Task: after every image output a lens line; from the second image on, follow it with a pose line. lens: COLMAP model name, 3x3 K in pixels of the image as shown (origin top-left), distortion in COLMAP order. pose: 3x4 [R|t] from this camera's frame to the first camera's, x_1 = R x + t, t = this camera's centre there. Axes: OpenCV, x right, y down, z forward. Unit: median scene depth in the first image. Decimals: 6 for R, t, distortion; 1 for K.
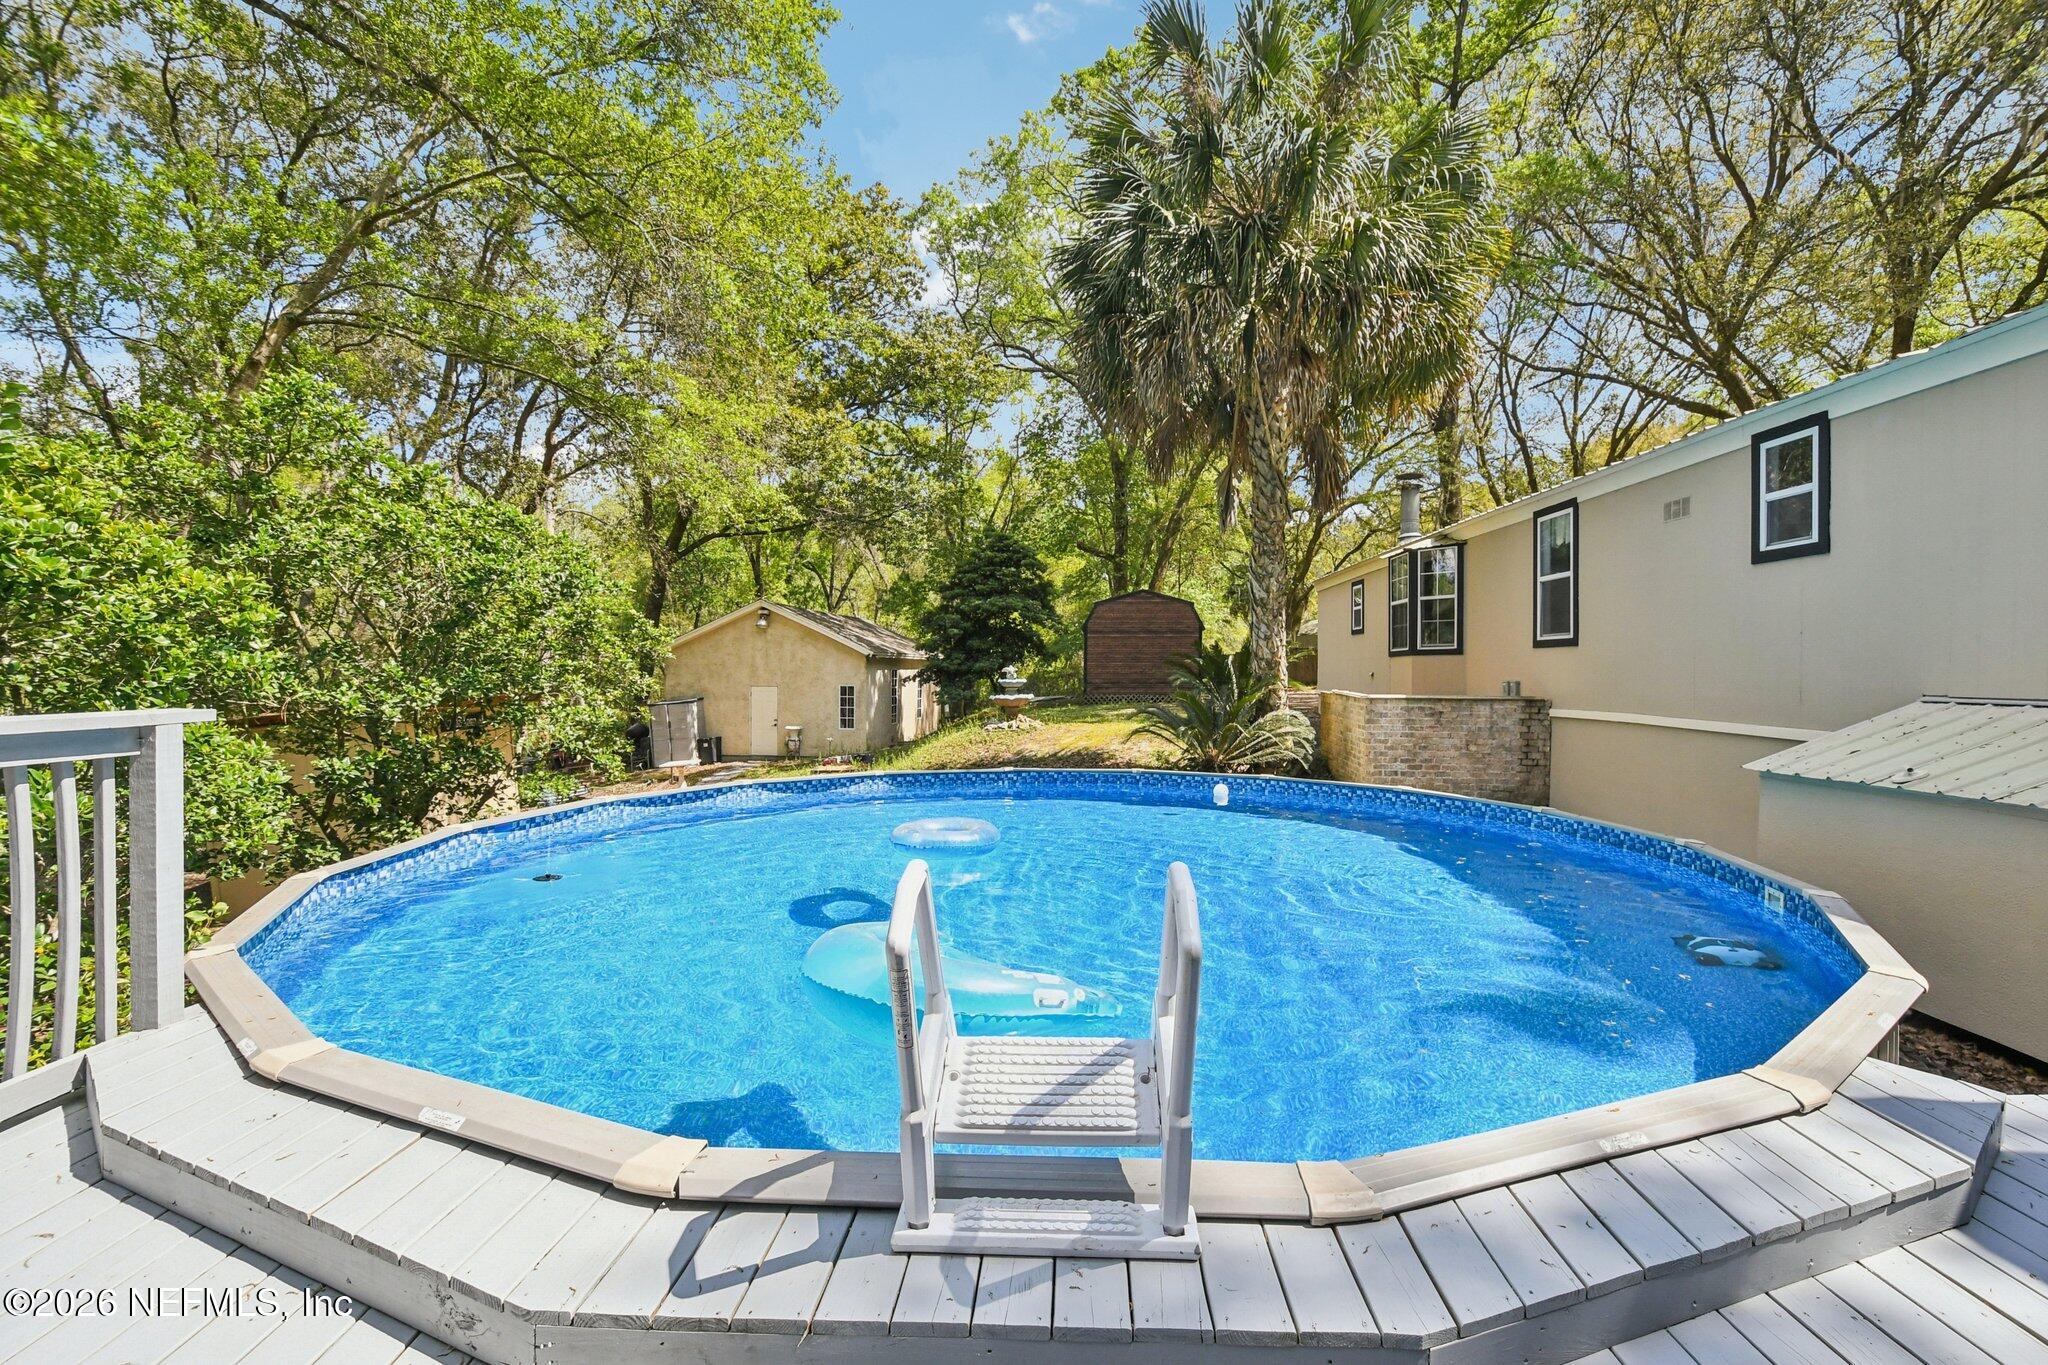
lens RADIAL K [[892.1, 0, 1053.8], [0, 892.1, 686.0], [0, 0, 1]] dist [-0.001144, 0.000132]
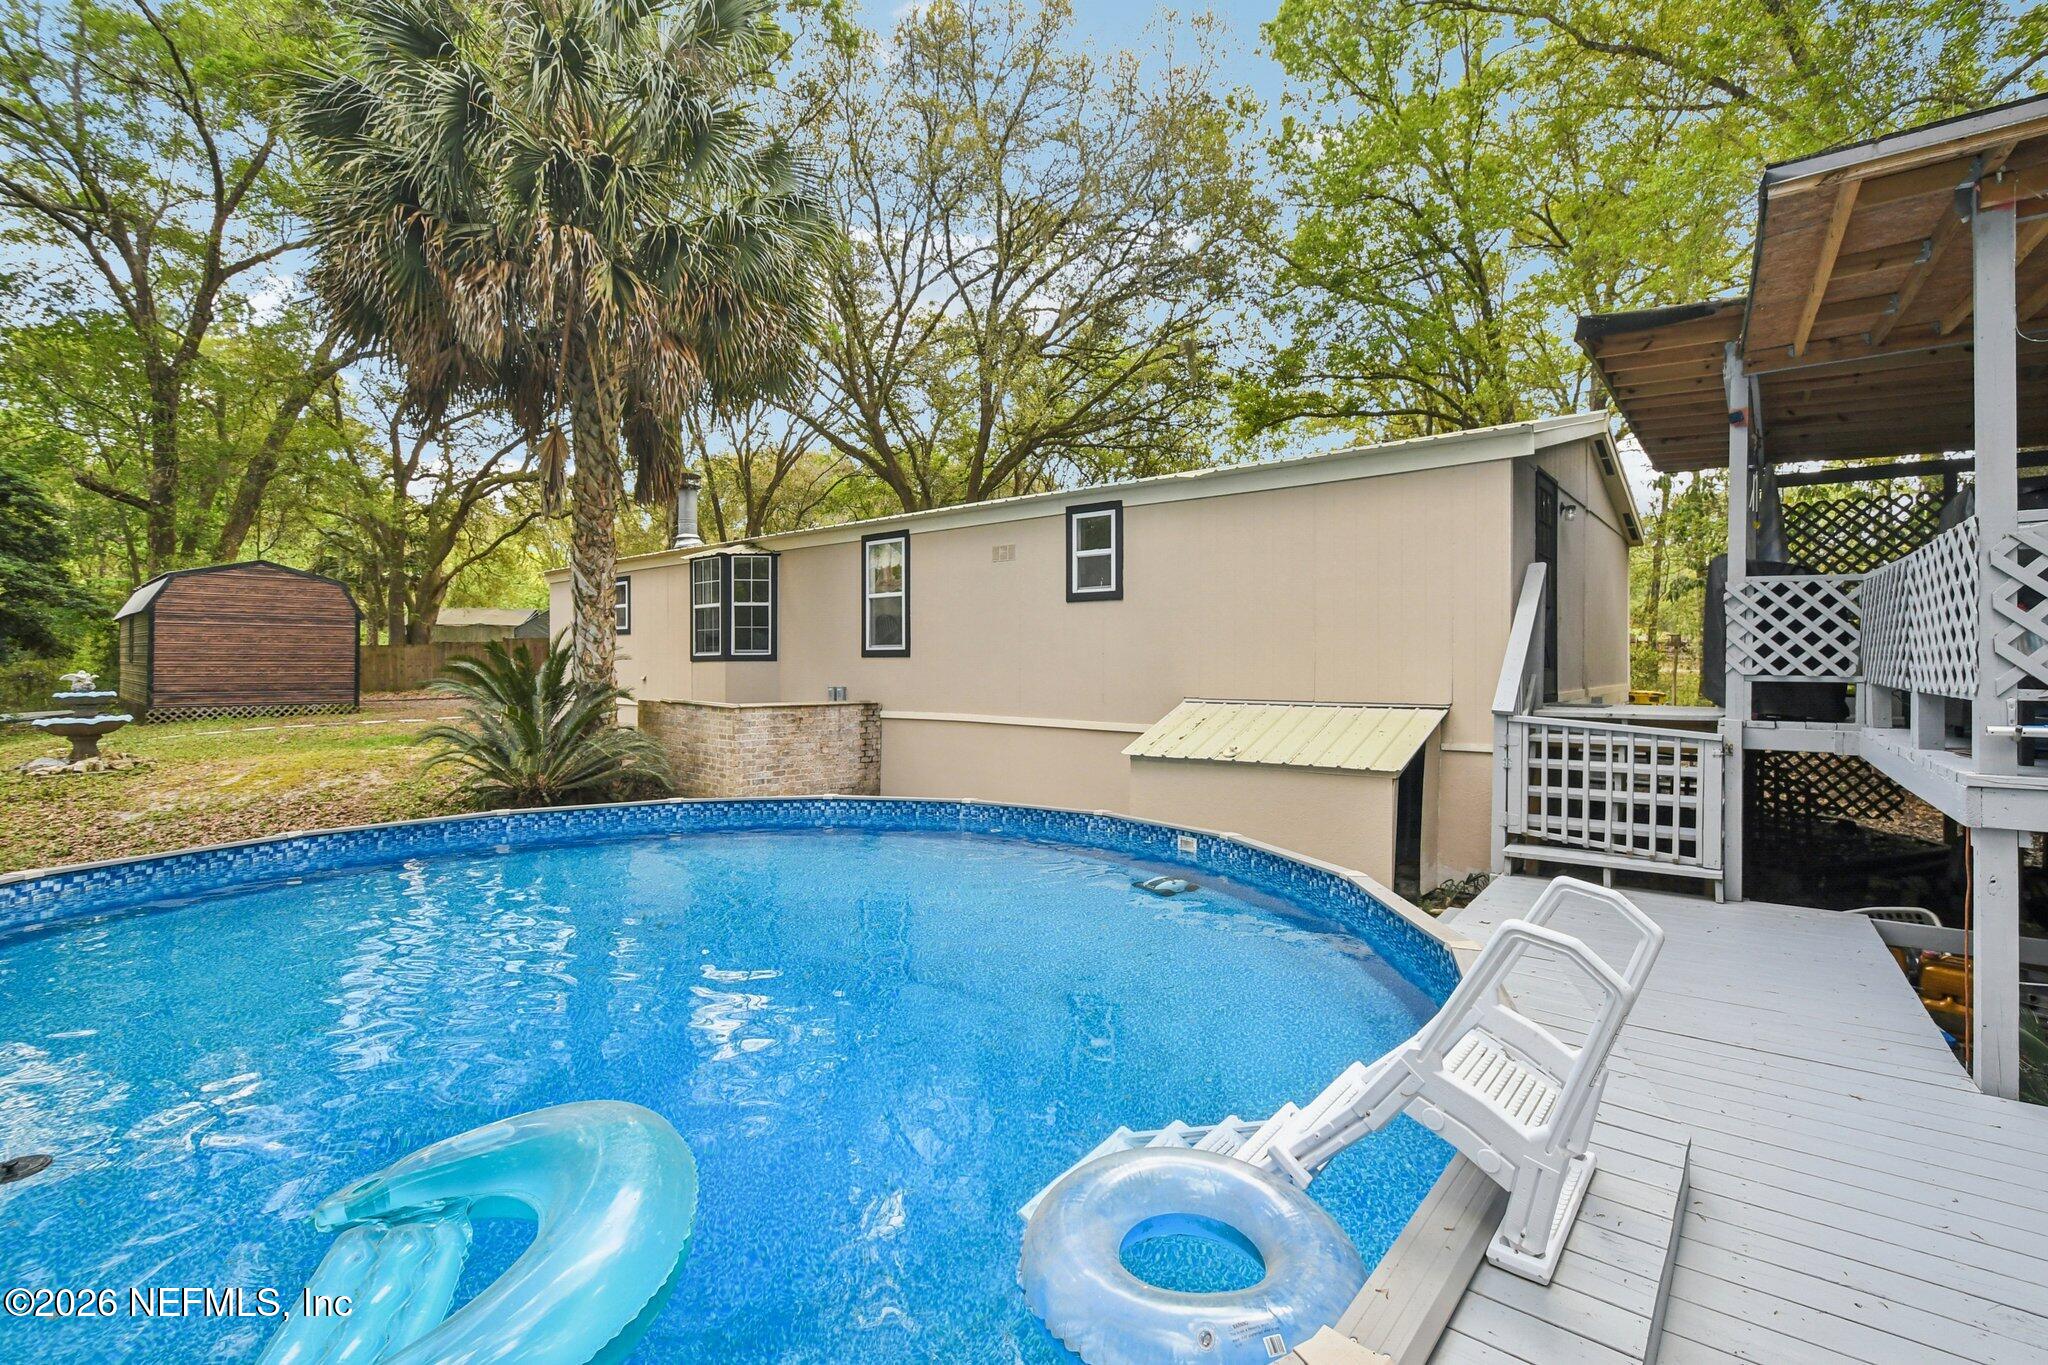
lens RADIAL K [[892.1, 0, 1053.8], [0, 892.1, 686.0], [0, 0, 1]] dist [-0.001144, 0.000132]
pose [[0.599537, -0.017601, 0.800153, -0.236274], [0.012939, 0.999841, 0.012299, -0.018421], [-0.800242, 0.002980, 0.599669, 0.148358]]
